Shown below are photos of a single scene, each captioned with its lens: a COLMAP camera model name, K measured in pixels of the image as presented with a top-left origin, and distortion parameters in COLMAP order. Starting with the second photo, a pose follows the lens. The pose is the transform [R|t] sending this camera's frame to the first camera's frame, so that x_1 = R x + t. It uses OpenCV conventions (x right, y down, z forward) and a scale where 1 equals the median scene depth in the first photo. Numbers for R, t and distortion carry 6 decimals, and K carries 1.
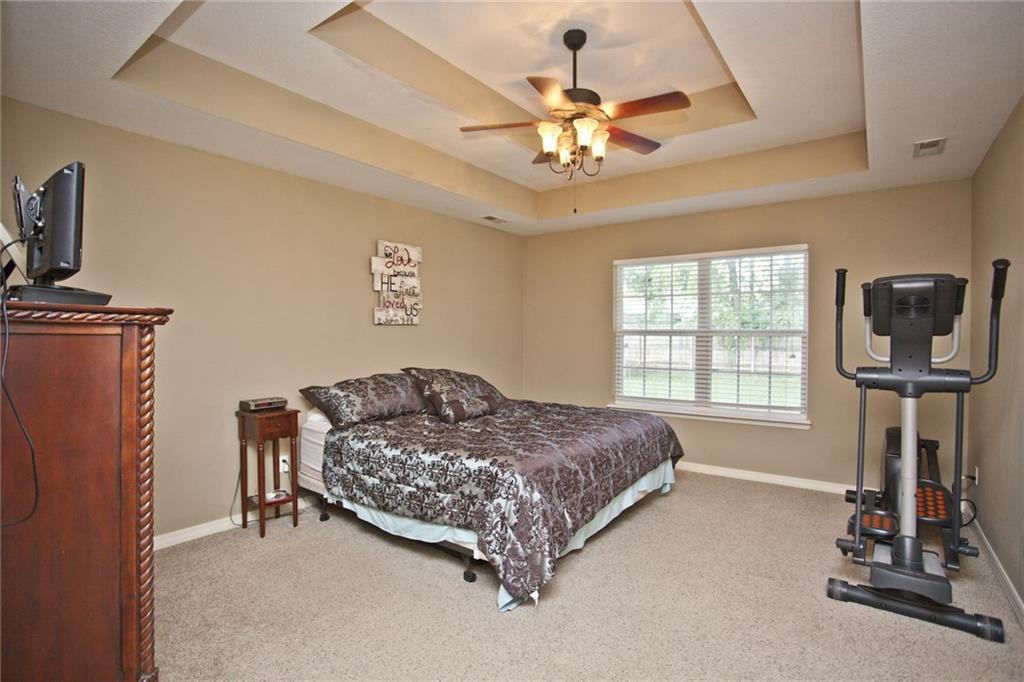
lens RADIAL K [[495.4, 0, 521.6], [0, 495.4, 337.7], [0, 0, 1]] dist [-0.038202, 0.006216]
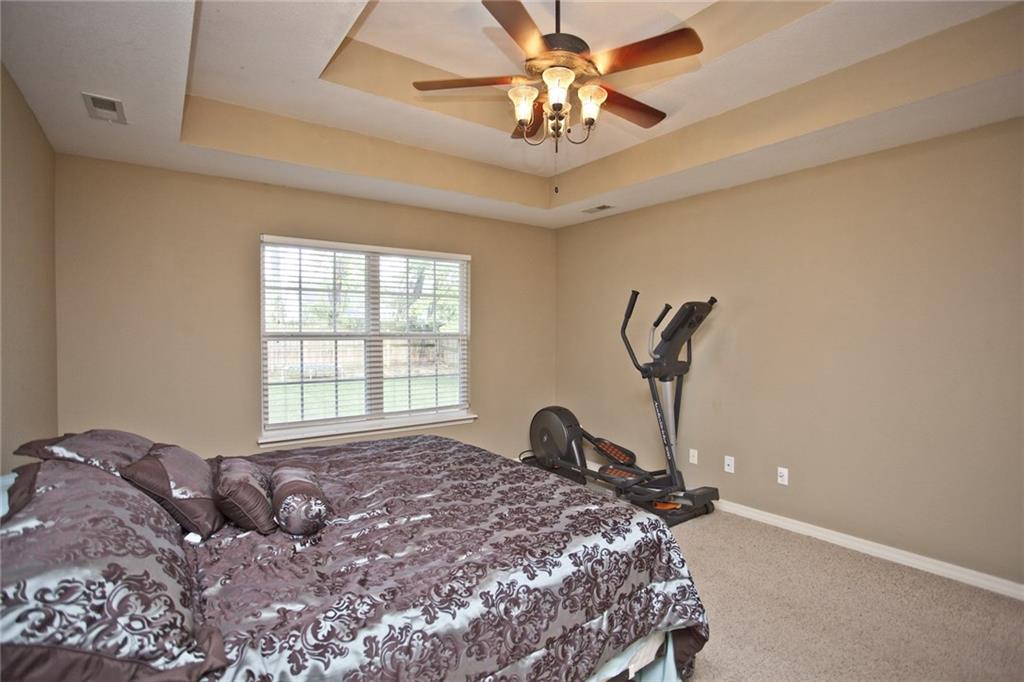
lens RADIAL K [[495.4, 0, 521.4], [0, 495.4, 334.6], [0, 0, 1]] dist [-0.038202, 0.006216]
pose [[0.291771, -0.010356, 0.956432, -0.656058], [0.008932, 0.999927, 0.008103, -0.029449], [-0.956446, 0.006179, 0.291842, 0.798815]]
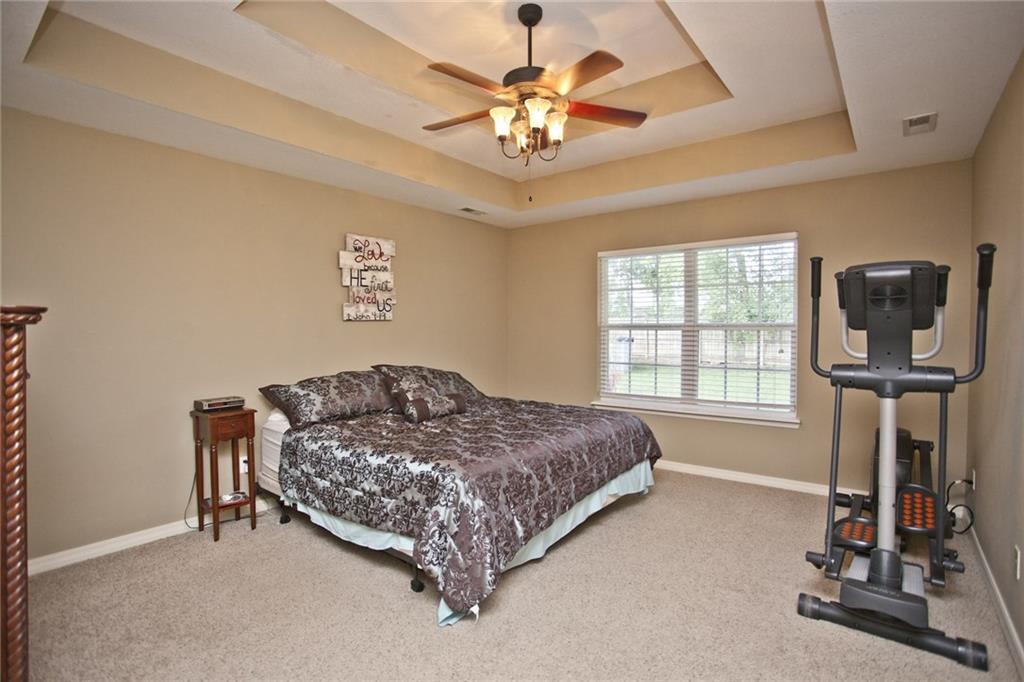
lens RADIAL K [[495.4, 0, 519.9], [0, 495.4, 337.0], [0, 0, 1]] dist [-0.038202, 0.006216]
pose [[0.999614, -0.005639, -0.027188, 0.107514], [0.005905, 0.999936, 0.009698, -0.002669], [0.027132, -0.009854, 0.999583, 0.056974]]
